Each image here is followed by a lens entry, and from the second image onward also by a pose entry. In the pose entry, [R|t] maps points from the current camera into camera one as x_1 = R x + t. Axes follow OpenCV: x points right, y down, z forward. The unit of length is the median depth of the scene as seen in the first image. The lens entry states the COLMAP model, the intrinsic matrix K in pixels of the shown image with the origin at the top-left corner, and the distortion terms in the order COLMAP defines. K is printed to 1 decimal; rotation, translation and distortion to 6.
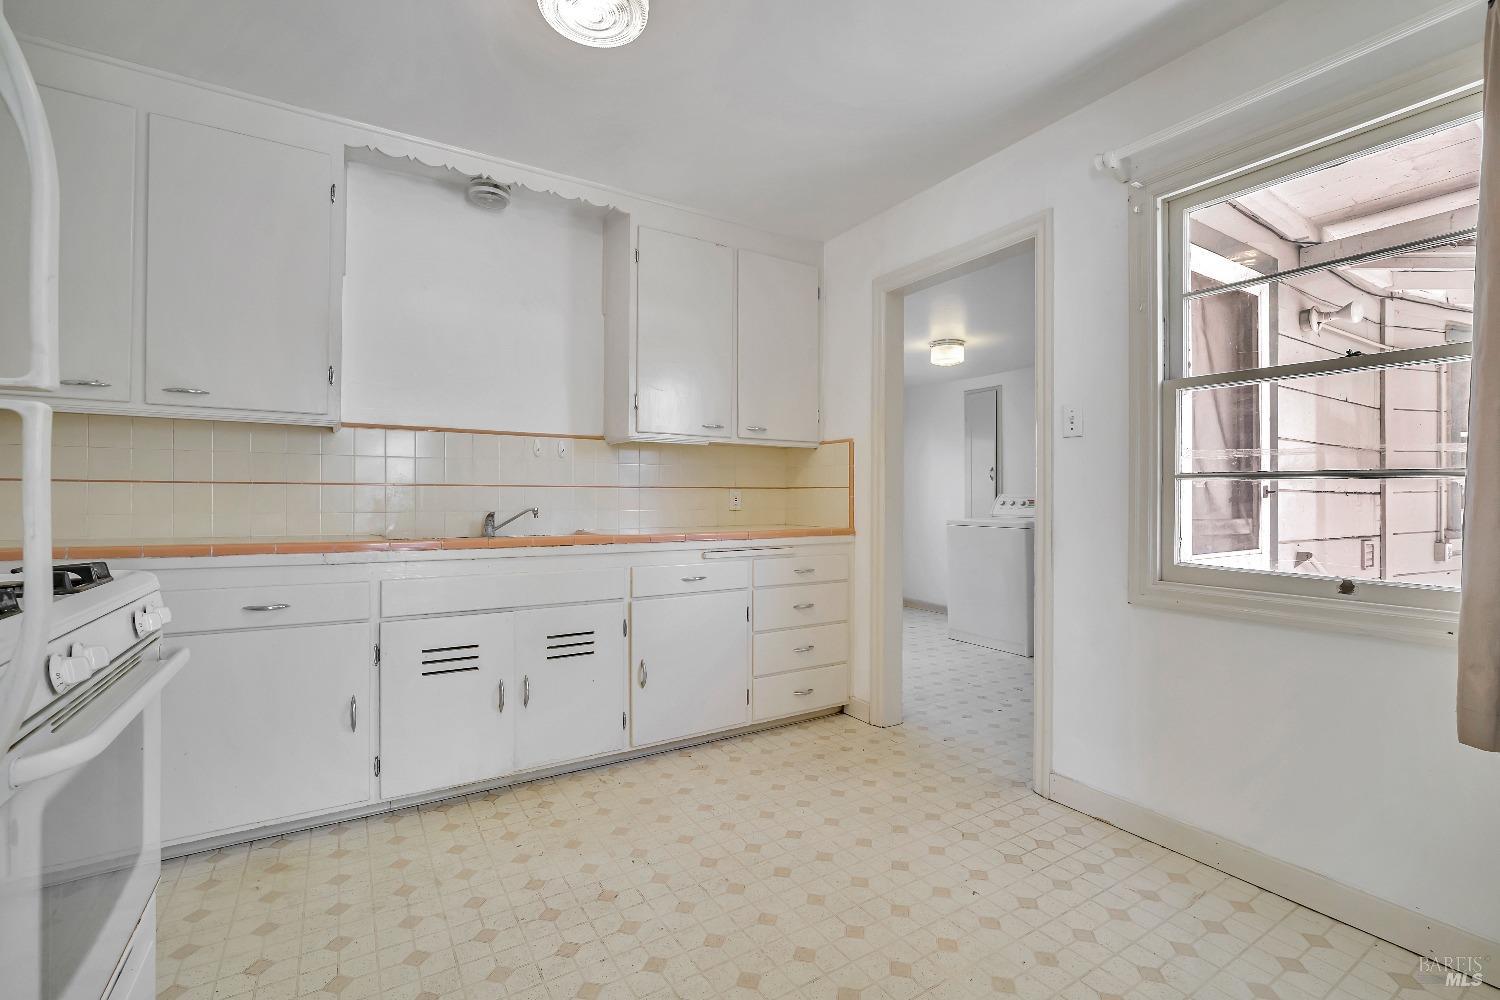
lens RADIAL K [[657.9, 0, 741.6], [0, 657.9, 501.8], [0, 0, 1]] dist [-0.000378, 0.000873]
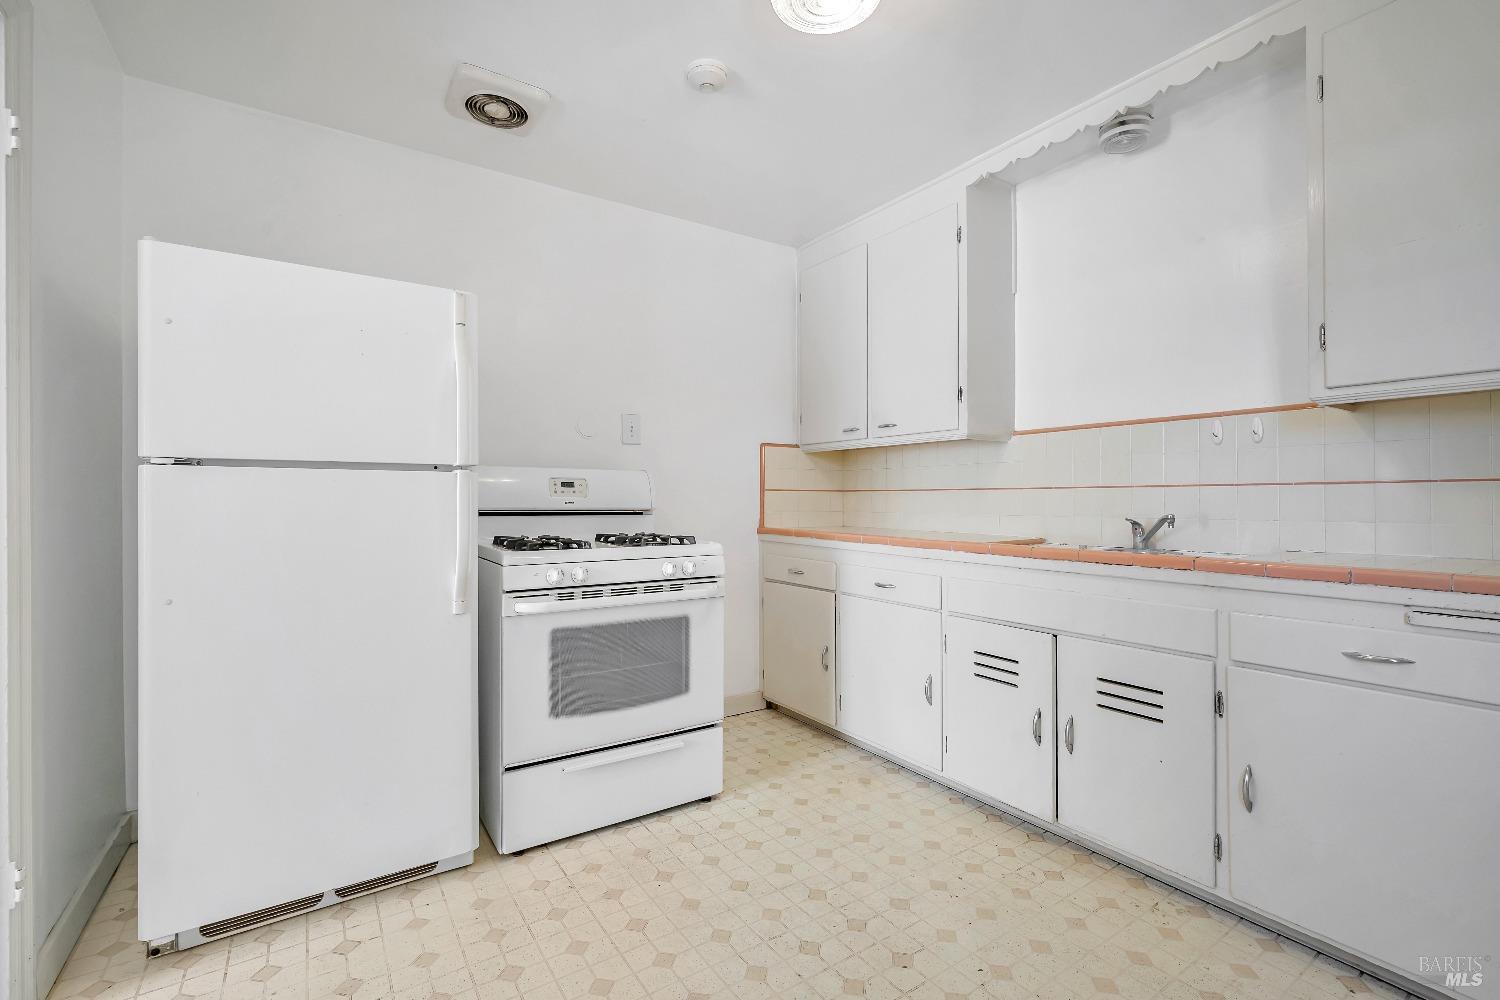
lens RADIAL K [[657.9, 0, 741.2], [0, 657.9, 497.5], [0, 0, 1]] dist [-0.000378, 0.000873]
pose [[0.042349, -0.002791, -0.999099, 0.529720], [0.001397, 0.999995, -0.002735, -0.011350], [0.999102, -0.001280, 0.042352, 0.597542]]
